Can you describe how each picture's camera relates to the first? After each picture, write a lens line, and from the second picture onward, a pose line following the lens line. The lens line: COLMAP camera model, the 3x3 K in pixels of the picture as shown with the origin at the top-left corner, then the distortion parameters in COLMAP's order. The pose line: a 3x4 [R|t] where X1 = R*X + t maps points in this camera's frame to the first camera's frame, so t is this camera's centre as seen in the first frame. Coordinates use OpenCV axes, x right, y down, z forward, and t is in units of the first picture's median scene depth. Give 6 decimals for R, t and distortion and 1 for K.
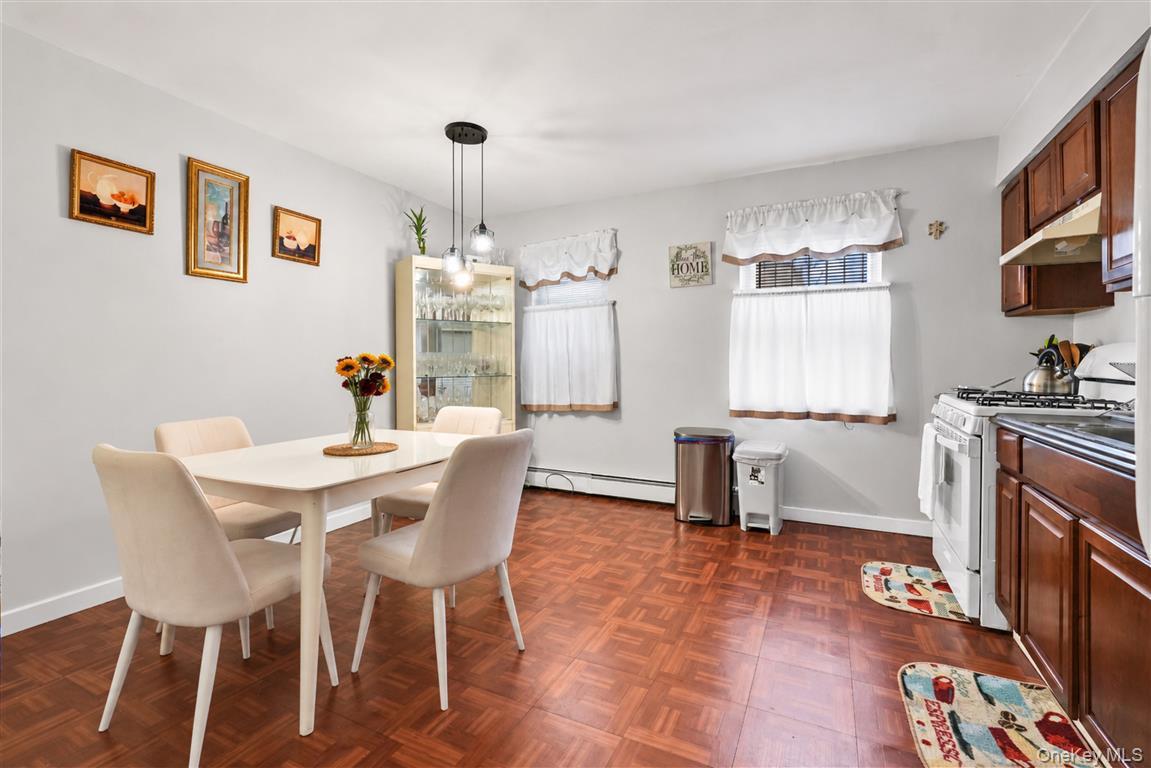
lens RADIAL K [[507.0, 0, 569.3], [0, 507.0, 368.9], [0, 0, 1]] dist [-0.014556, 0.000830]
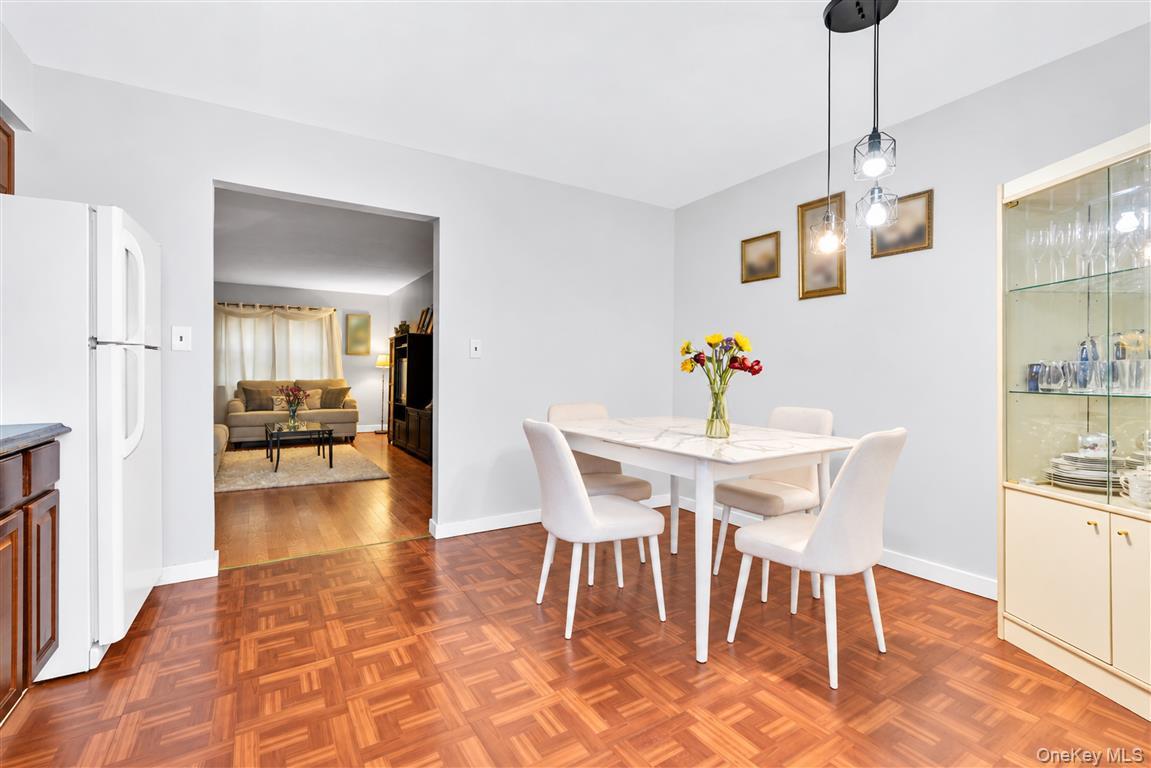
lens RADIAL K [[507.0, 0, 569.3], [0, 507.0, 368.9], [0, 0, 1]] dist [-0.014556, 0.000830]
pose [[-0.517341, -0.011900, -0.855697, 0.714319], [-0.008388, 0.999926, -0.008834, 0.001346], [0.855739, 0.002607, -0.517402, 1.364305]]
